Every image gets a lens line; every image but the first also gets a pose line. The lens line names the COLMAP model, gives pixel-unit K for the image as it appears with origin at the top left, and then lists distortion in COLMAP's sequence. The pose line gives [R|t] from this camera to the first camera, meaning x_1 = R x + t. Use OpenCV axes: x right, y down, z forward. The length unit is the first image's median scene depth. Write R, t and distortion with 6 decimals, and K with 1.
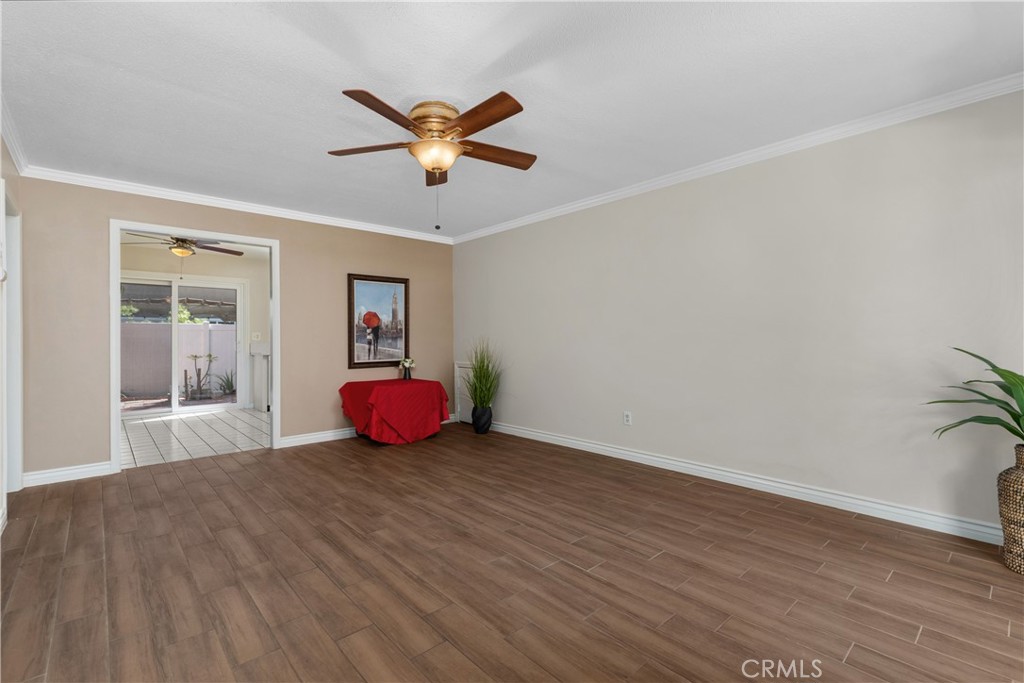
lens RADIAL K [[463.5, 0, 509.7], [0, 463.5, 344.0], [0, 0, 1]] dist [0.001284, 0.000352]
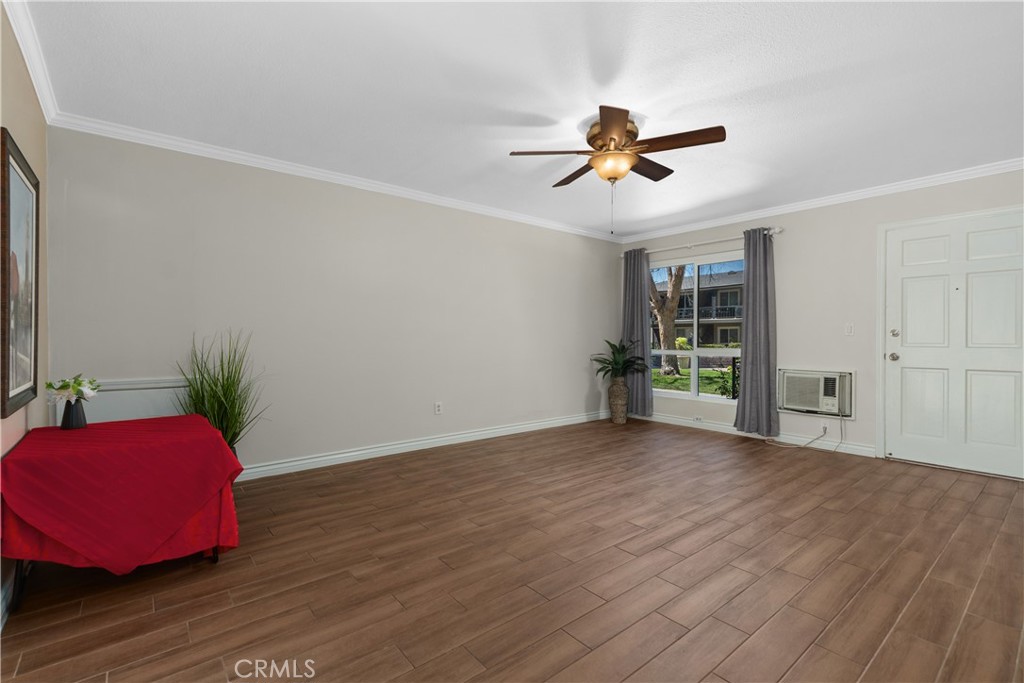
lens RADIAL K [[463.5, 0, 509.7], [0, 463.5, 344.0], [0, 0, 1]] dist [0.001284, 0.000352]
pose [[0.047181, -0.010746, 0.998829, -1.177706], [0.010100, 0.999896, 0.010281, -0.000635], [-0.998835, 0.009603, 0.047285, 1.108525]]
